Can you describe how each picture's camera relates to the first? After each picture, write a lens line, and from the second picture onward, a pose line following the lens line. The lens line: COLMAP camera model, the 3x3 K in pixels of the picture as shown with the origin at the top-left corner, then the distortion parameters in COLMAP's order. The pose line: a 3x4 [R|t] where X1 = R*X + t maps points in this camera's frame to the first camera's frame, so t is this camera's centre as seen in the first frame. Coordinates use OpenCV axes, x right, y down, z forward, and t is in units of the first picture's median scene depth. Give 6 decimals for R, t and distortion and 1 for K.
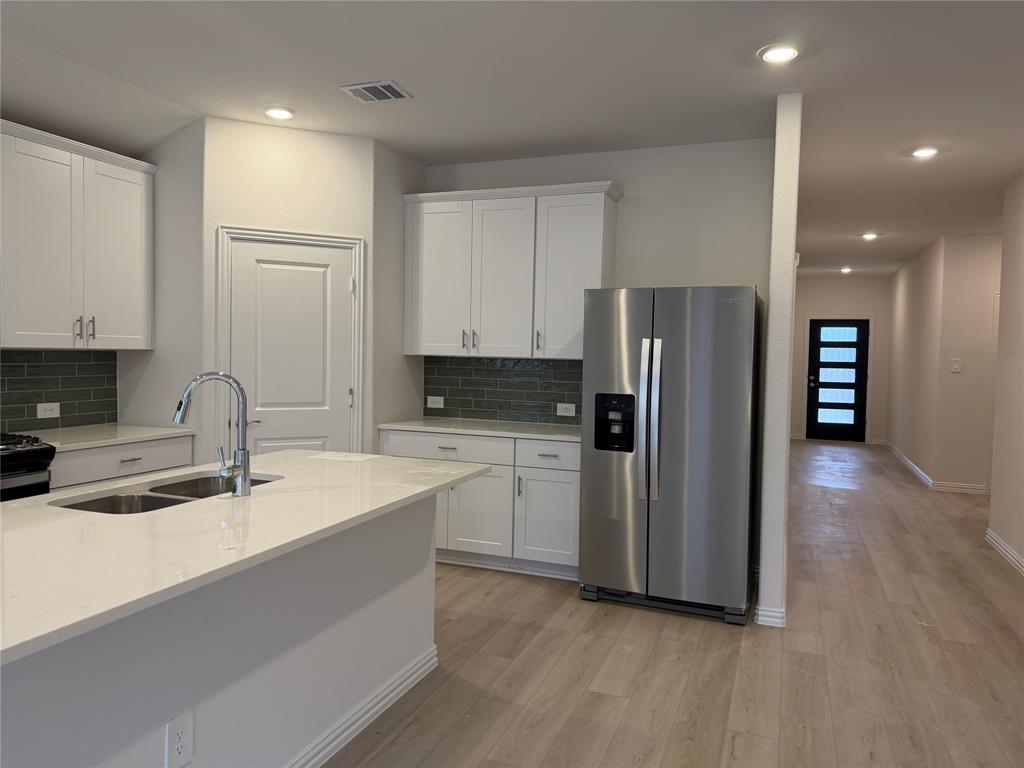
lens RADIAL K [[722.8, 0, 483.6], [0, 722.8, 385.1], [0, 0, 1]] dist [0.066644, -0.080346]
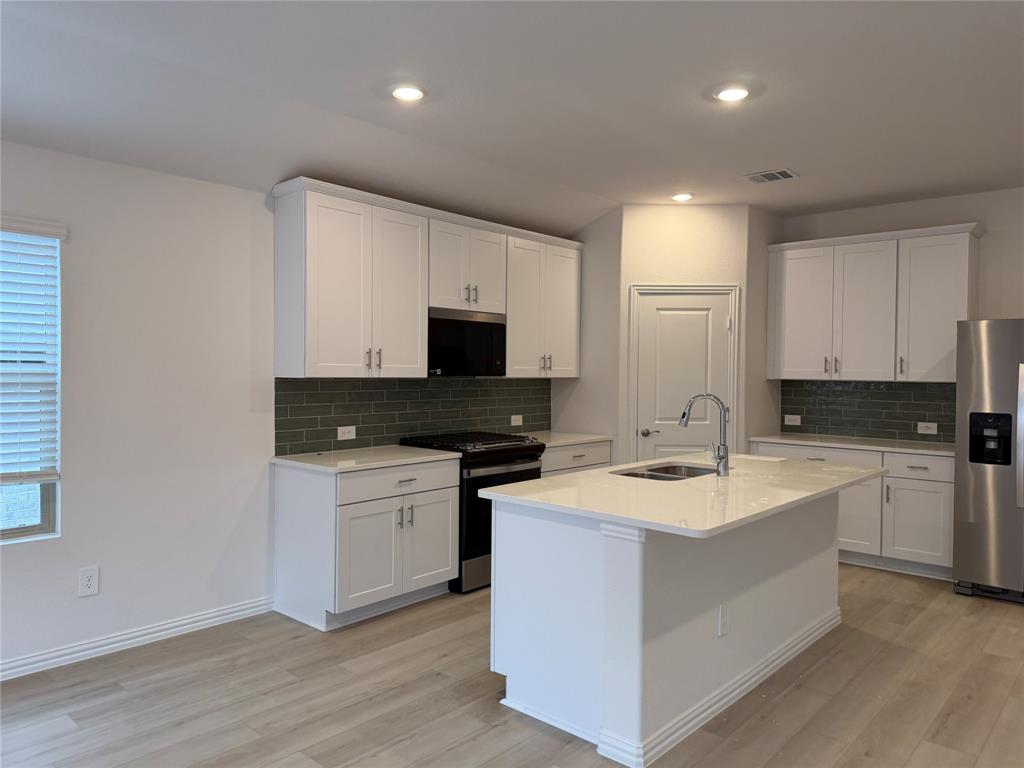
lens RADIAL K [[722.8, 0, 476.0], [0, 722.8, 387.5], [0, 0, 1]] dist [0.066644, -0.080346]
pose [[0.935669, -0.002888, -0.352866, -0.158004], [-0.006927, 0.999623, -0.026551, 0.007670], [0.352810, 0.027287, 0.935297, -0.334908]]
